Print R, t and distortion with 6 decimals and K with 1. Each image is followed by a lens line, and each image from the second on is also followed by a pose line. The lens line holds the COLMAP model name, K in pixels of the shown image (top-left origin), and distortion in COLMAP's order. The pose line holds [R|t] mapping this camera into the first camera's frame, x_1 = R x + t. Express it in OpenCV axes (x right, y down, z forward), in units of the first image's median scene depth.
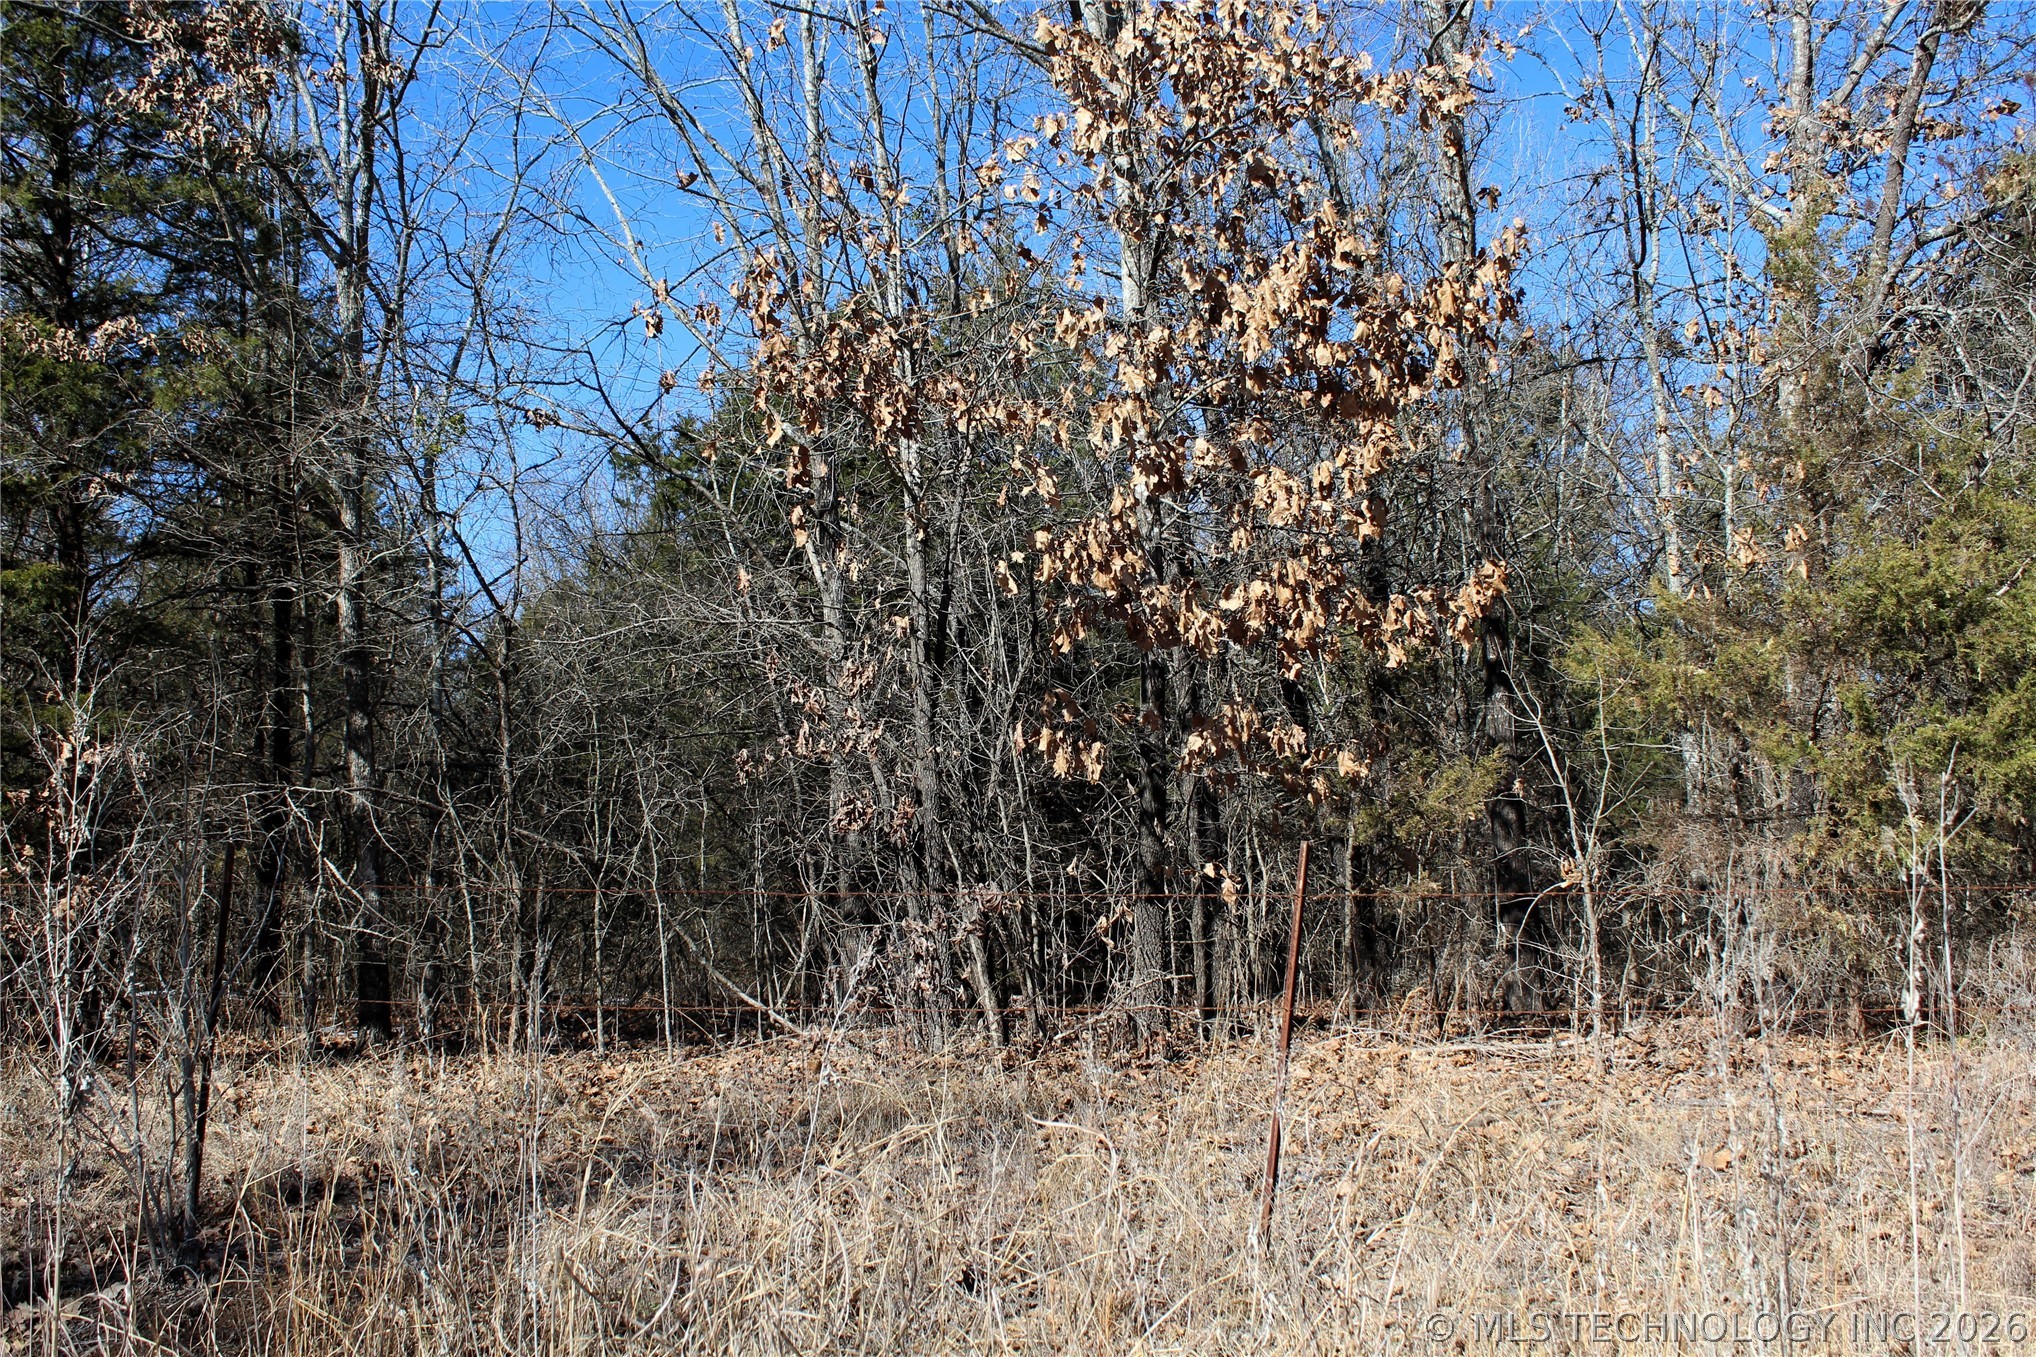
lens RADIAL K [[1960.5, 0, 999.0], [0, 1960.5, 690.2], [0, 0, 1]] dist [-0.107456, 0.000000]
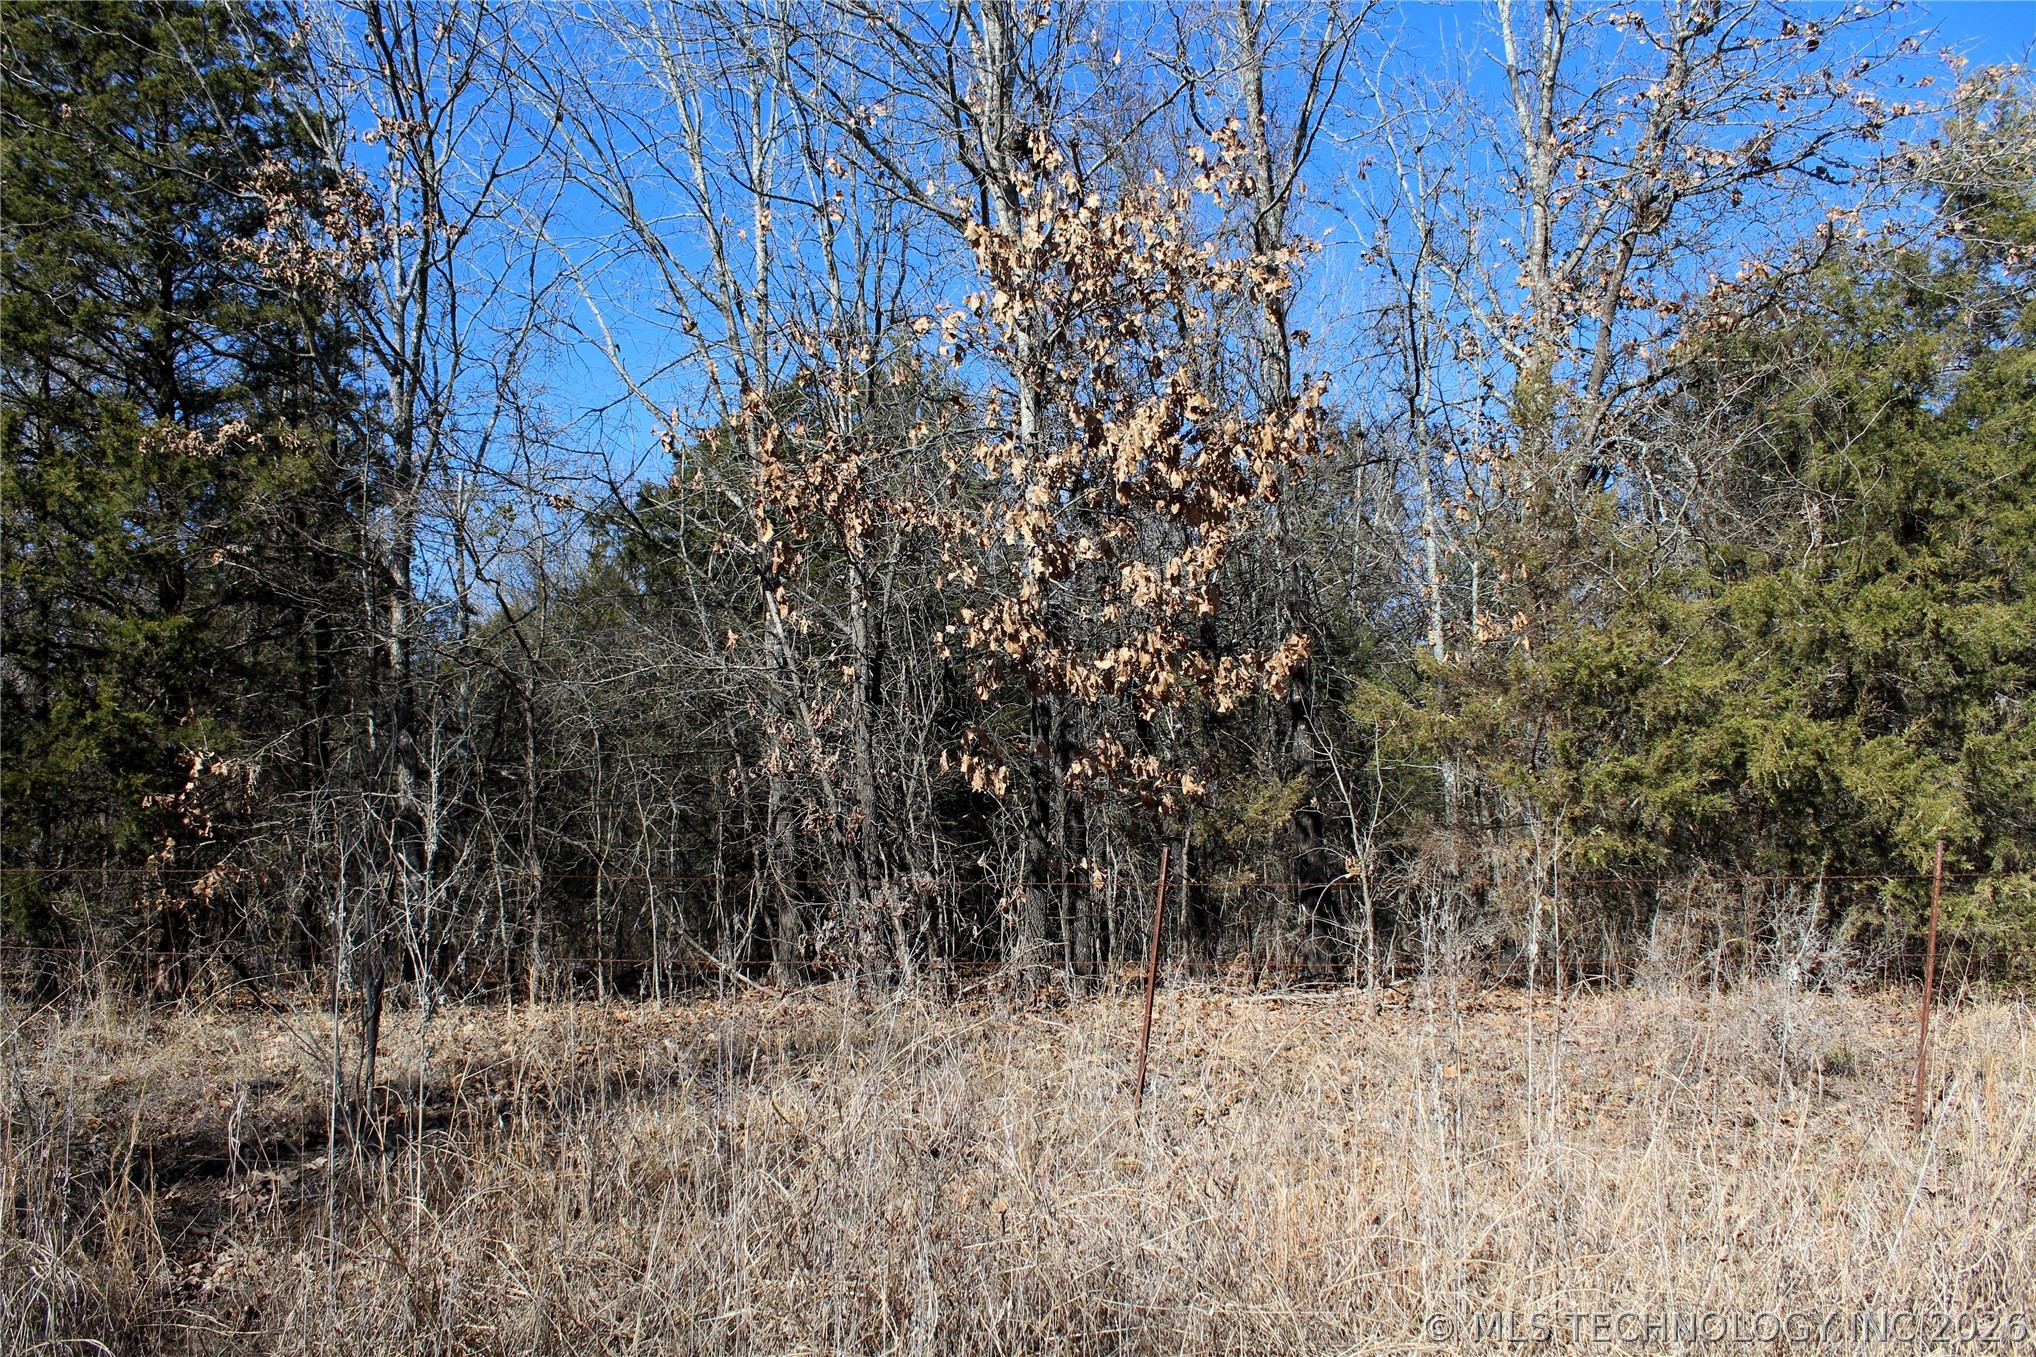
lens RADIAL K [[1823.7, 0, 982.9], [0, 1823.7, 687.3], [0, 0, 1]] dist [-0.132266, 0.120156]
pose [[0.997230, 0.013485, 0.073147, -0.053669], [-0.013215, 0.999904, -0.004178, -0.021449], [-0.073196, 0.003200, 0.997312, -0.230357]]
